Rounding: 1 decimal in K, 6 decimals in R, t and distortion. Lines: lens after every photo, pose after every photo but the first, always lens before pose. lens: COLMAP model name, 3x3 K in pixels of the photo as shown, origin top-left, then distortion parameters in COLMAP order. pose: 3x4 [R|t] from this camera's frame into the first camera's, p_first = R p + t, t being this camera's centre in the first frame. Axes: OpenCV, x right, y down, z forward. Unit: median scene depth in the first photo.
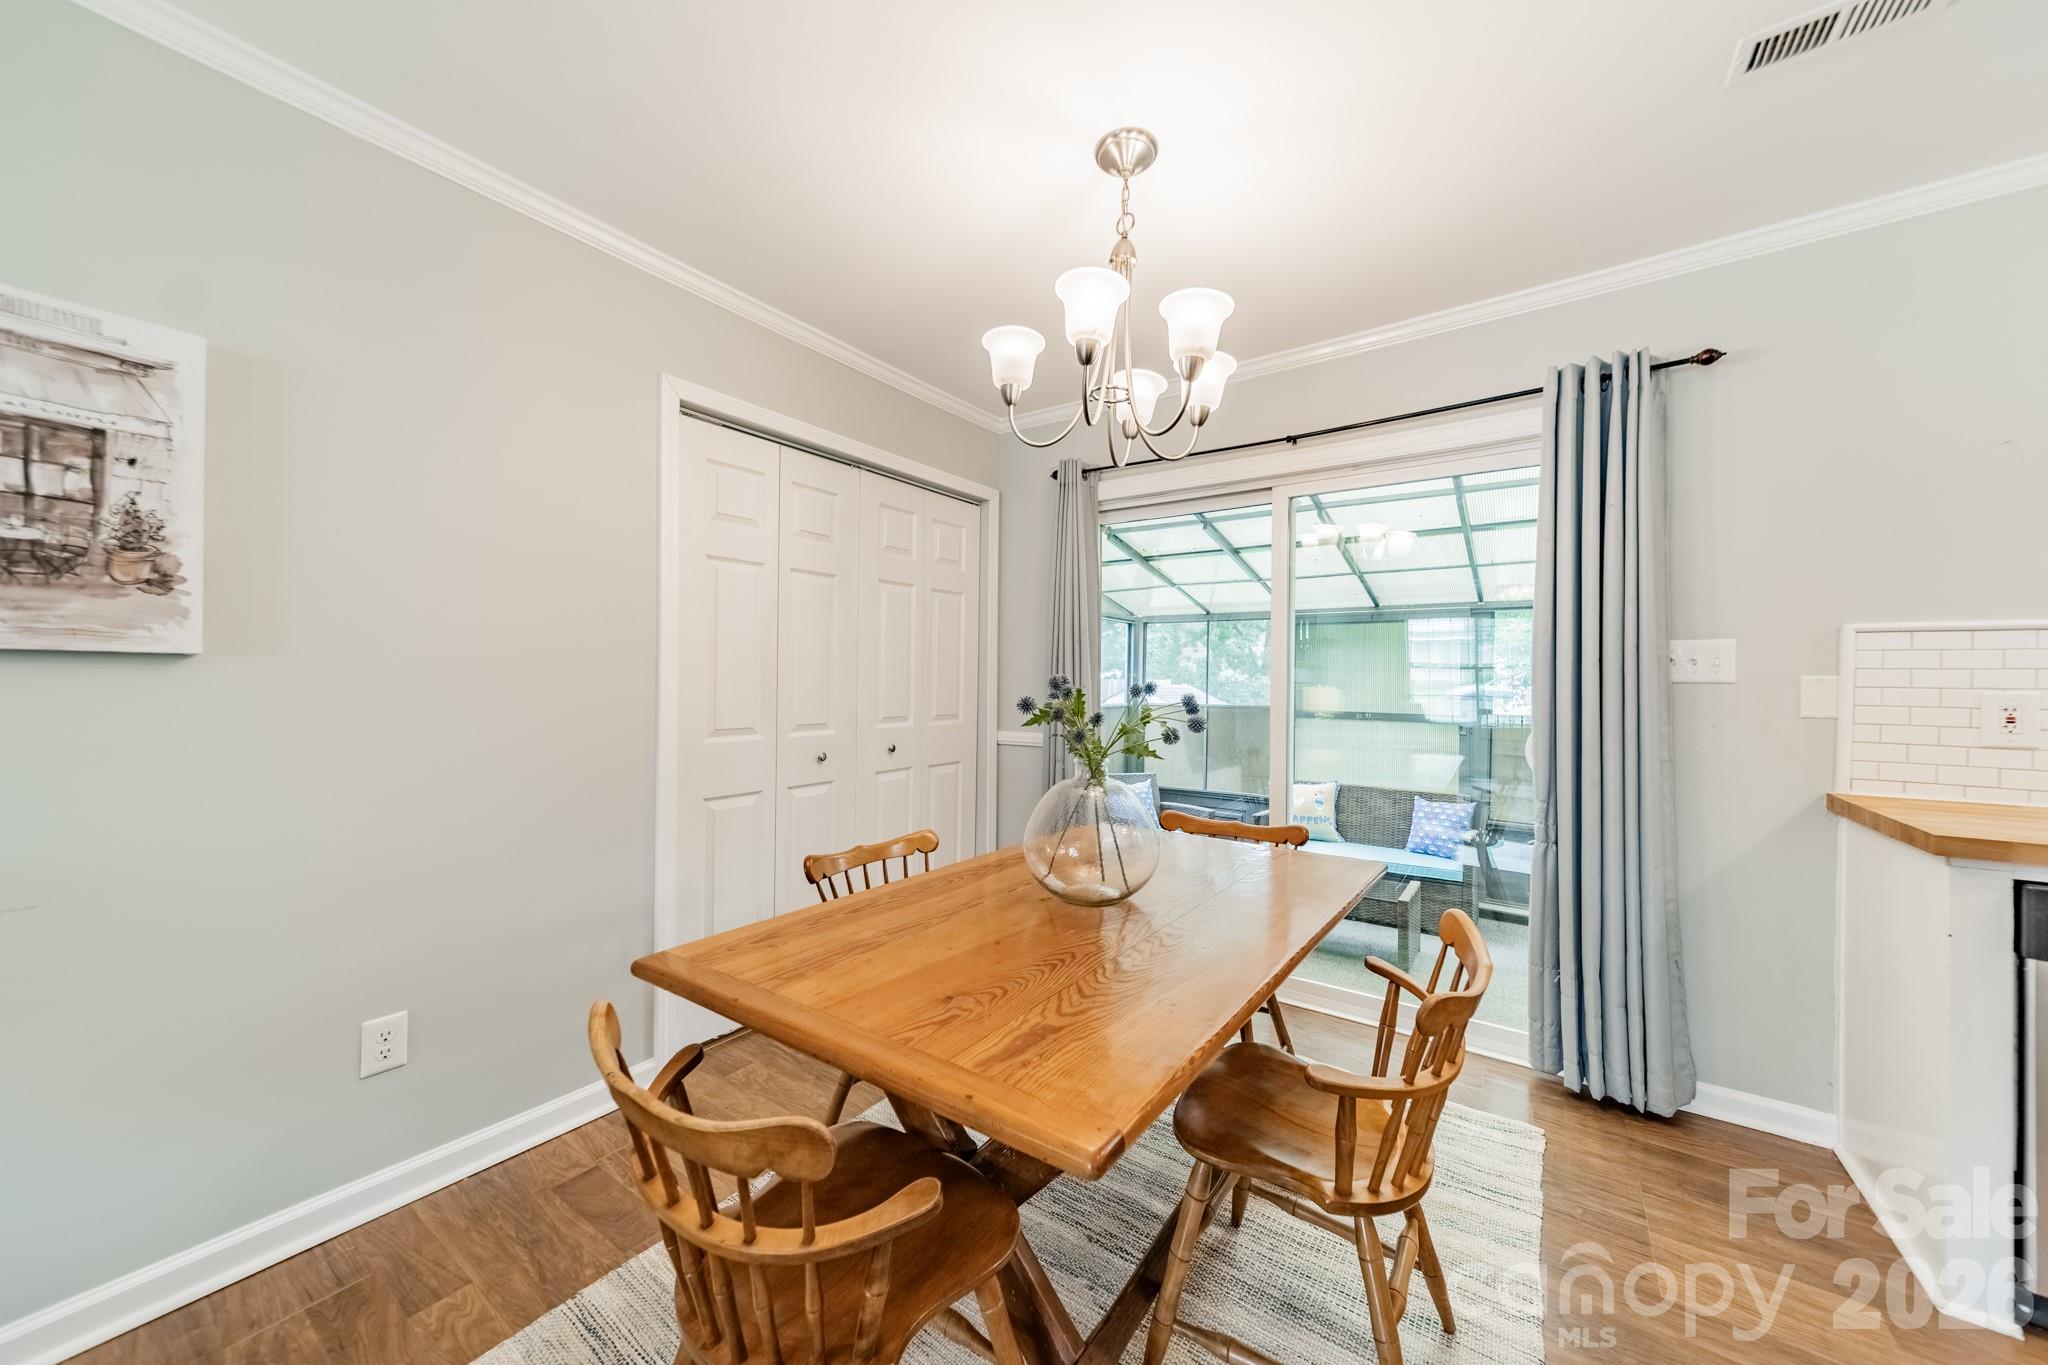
lens RADIAL K [[723.2, 0, 1031.5], [0, 723.2, 681.6], [0, 0, 1]] dist [0.007226, 0.000098]
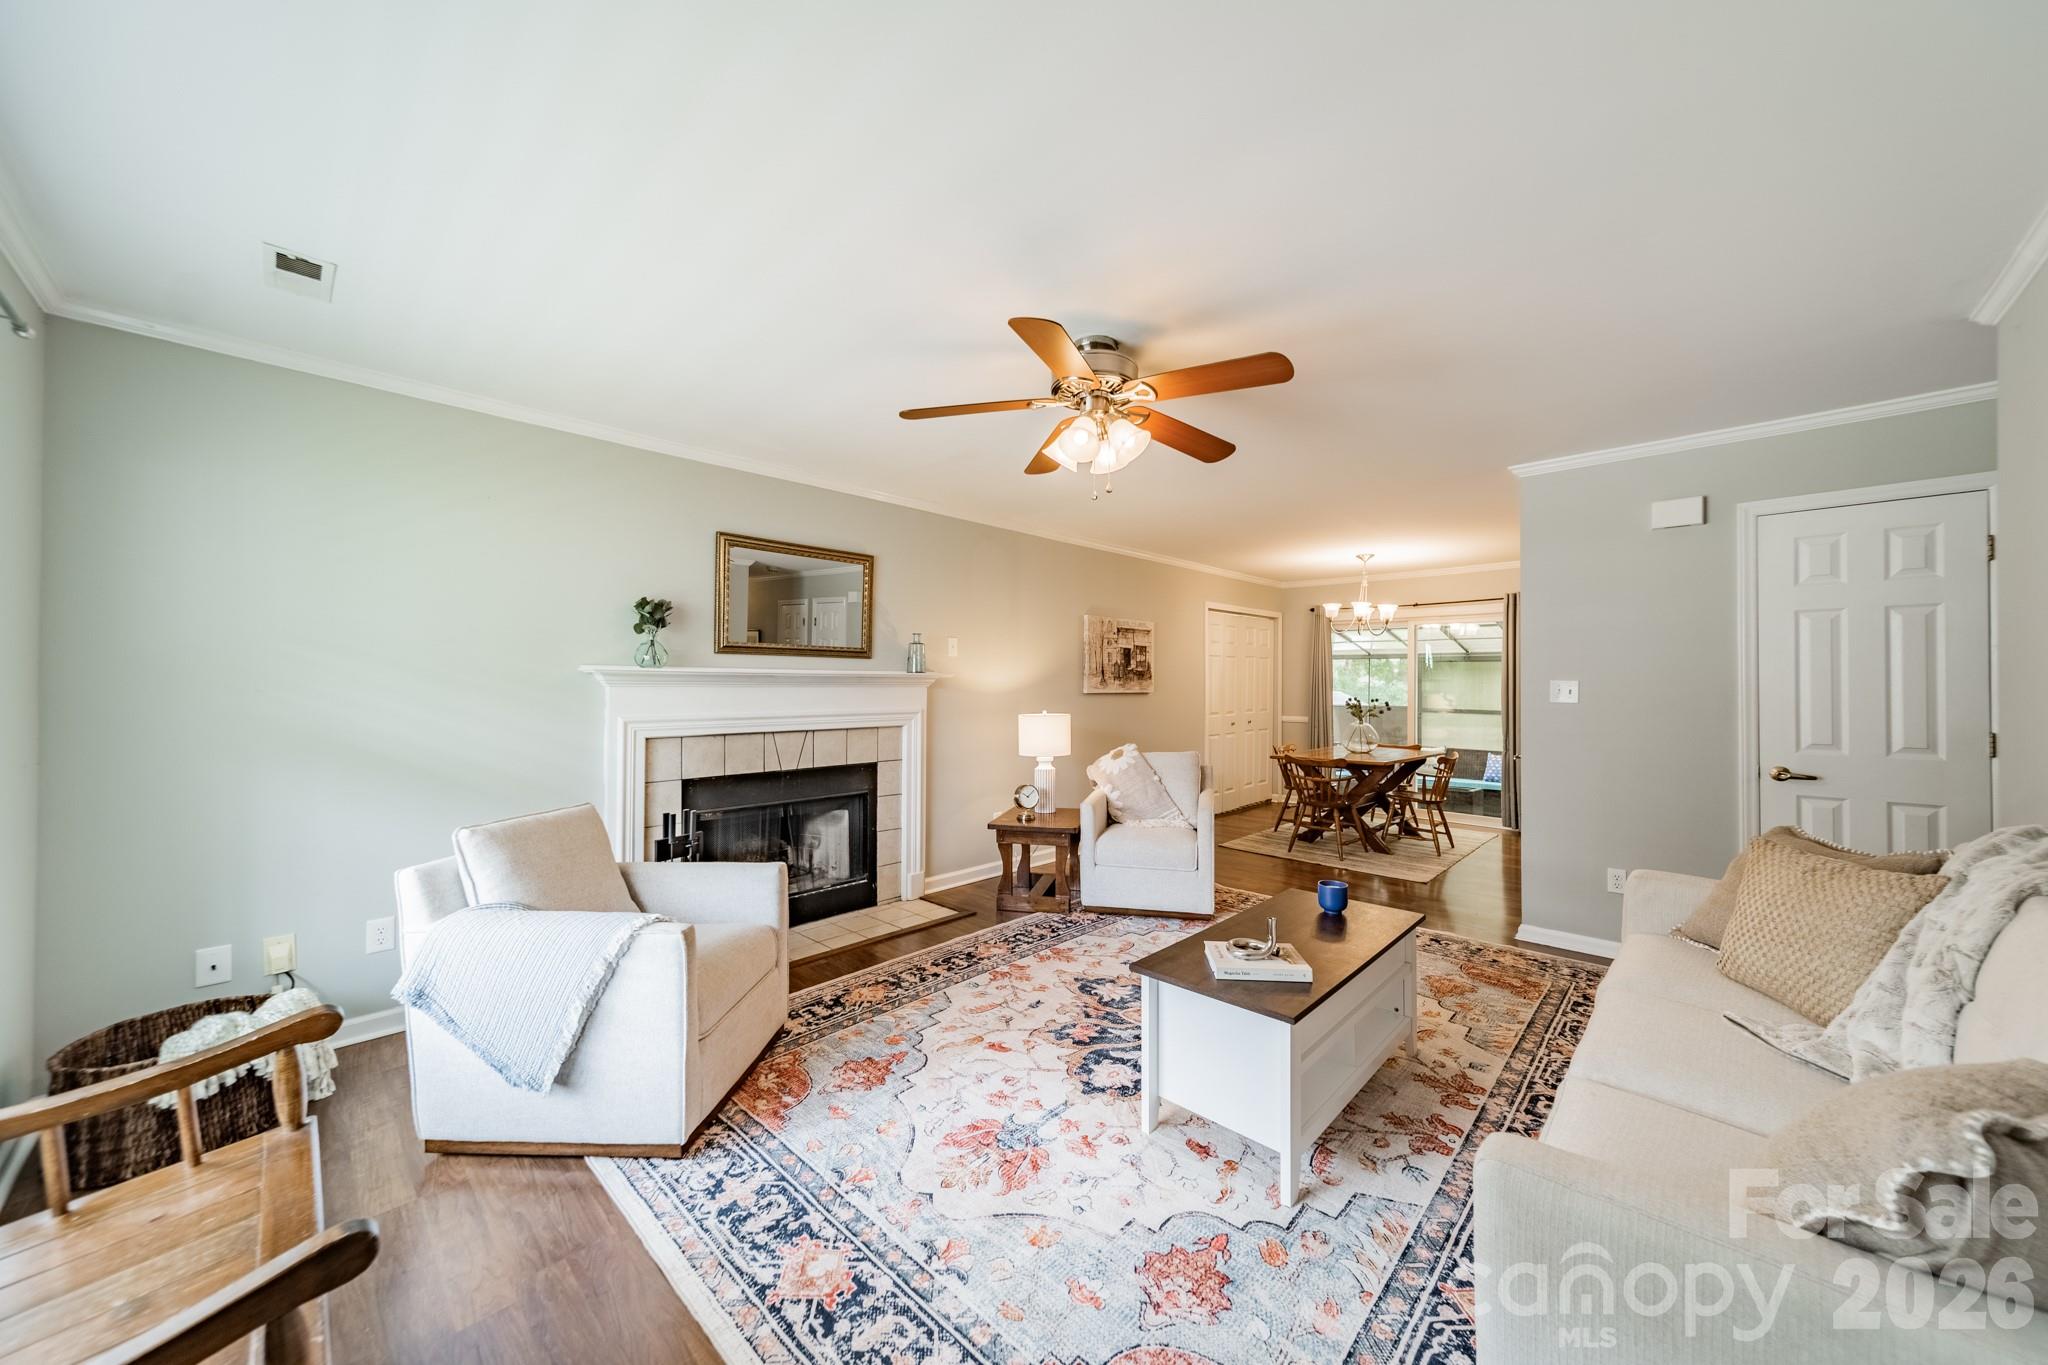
lens RADIAL K [[723.2, 0, 1039.9], [0, 723.2, 680.4], [0, 0, 1]] dist [0.007226, 0.000098]
pose [[0.989432, -0.006068, -0.144871, -0.866385], [0.005804, 0.999981, -0.002243, -0.080102], [0.144882, 0.001379, 0.989448, -2.552457]]
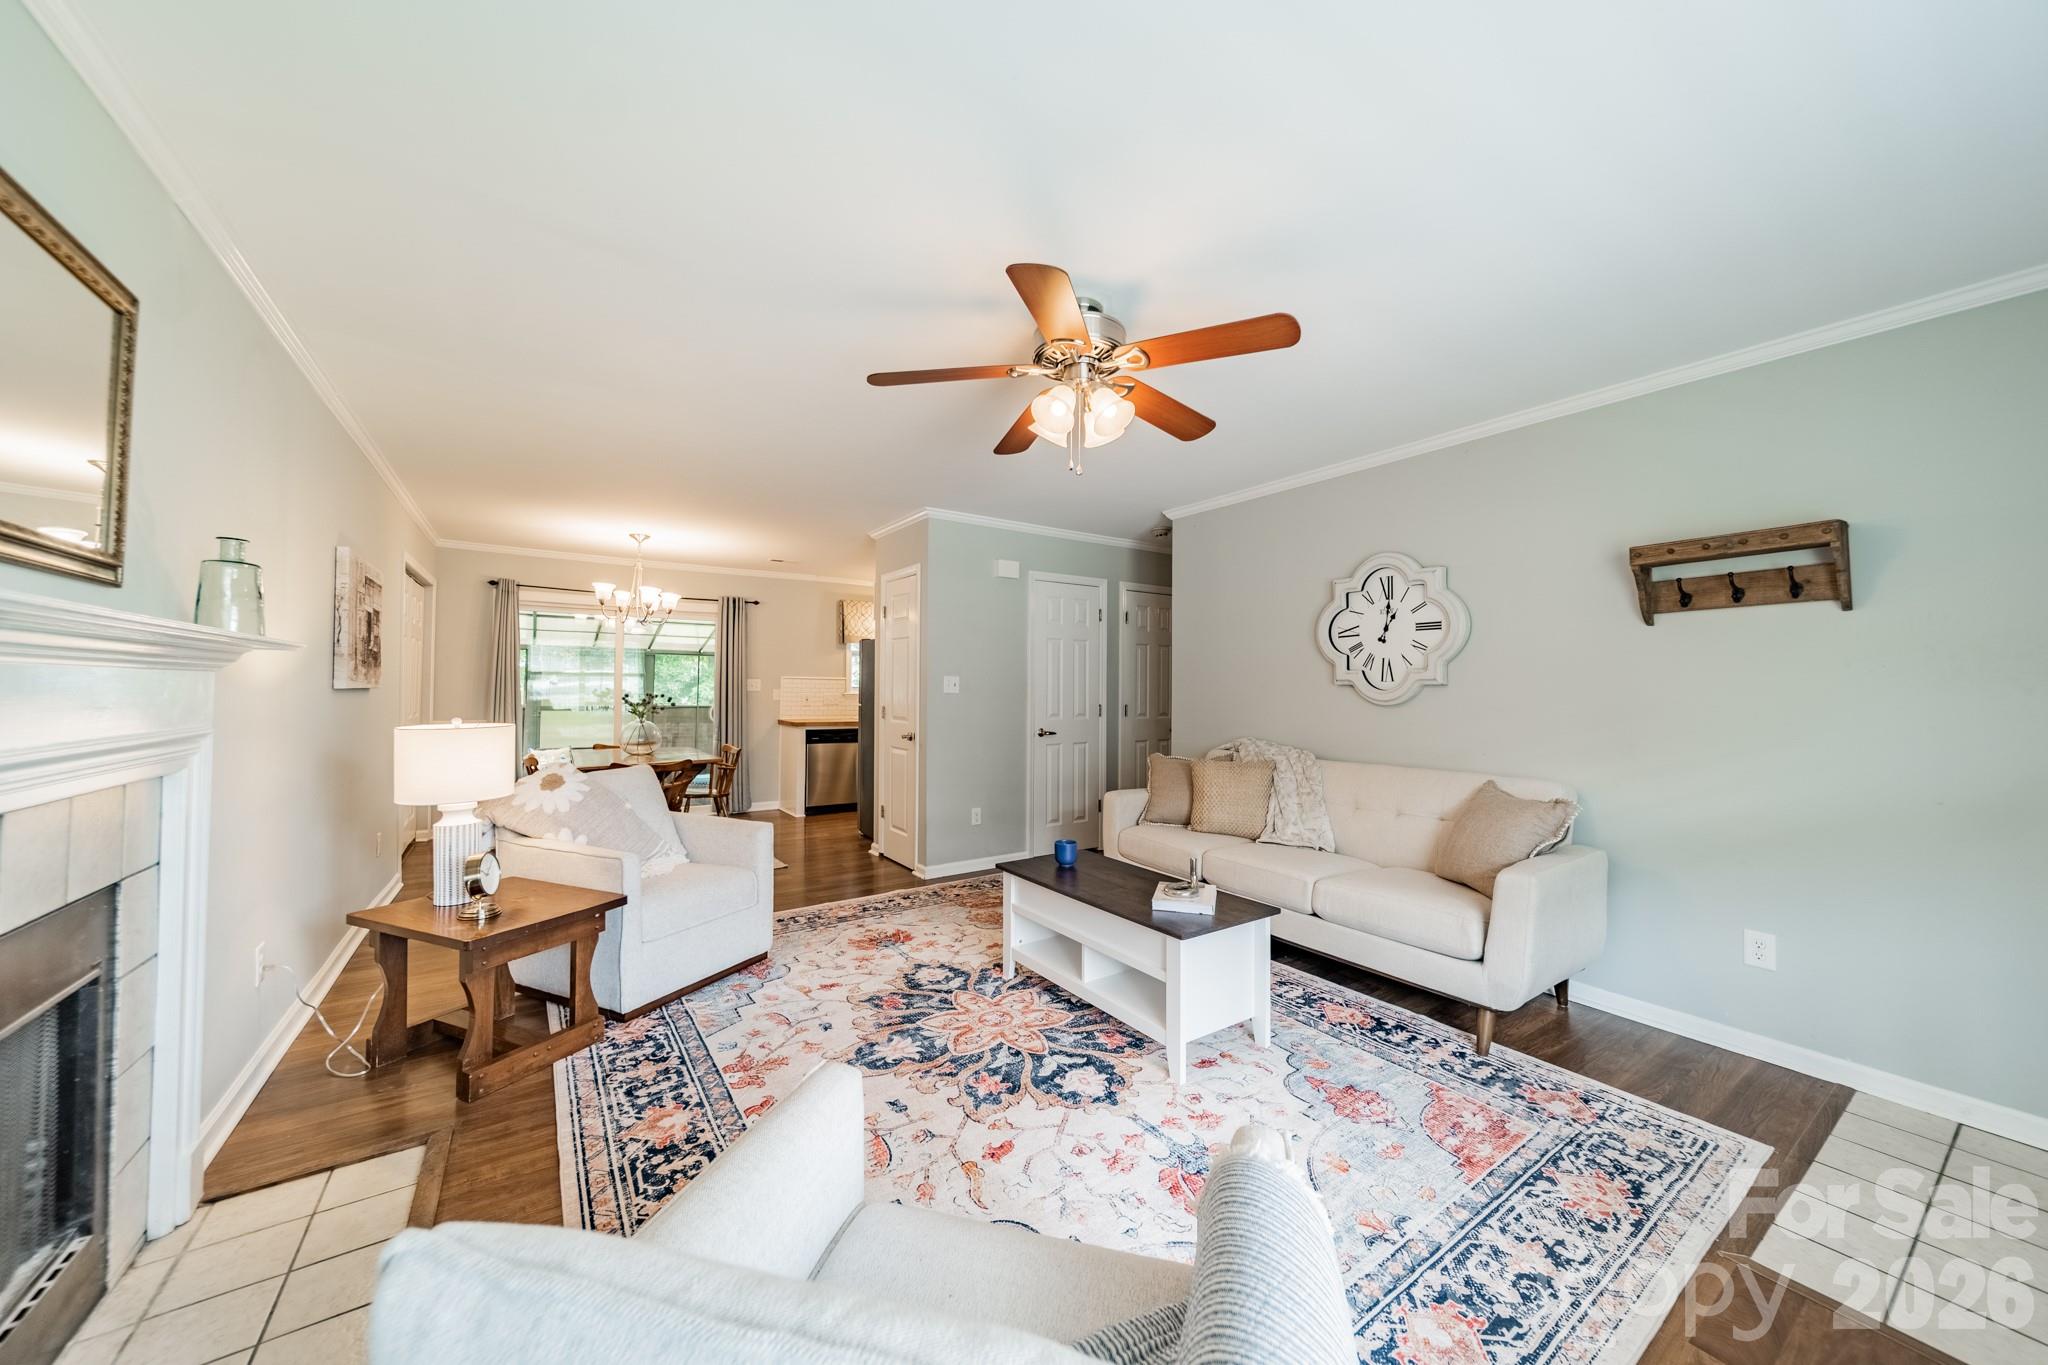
lens RADIAL K [[723.2, 0, 1026.9], [0, 723.2, 677.7], [0, 0, 1]] dist [0.007226, 0.000098]
pose [[0.352956, 0.007126, 0.935613, -2.081740], [-0.007817, 0.999959, -0.004667, -0.062303], [-0.935607, -0.005667, 0.352997, -1.627383]]
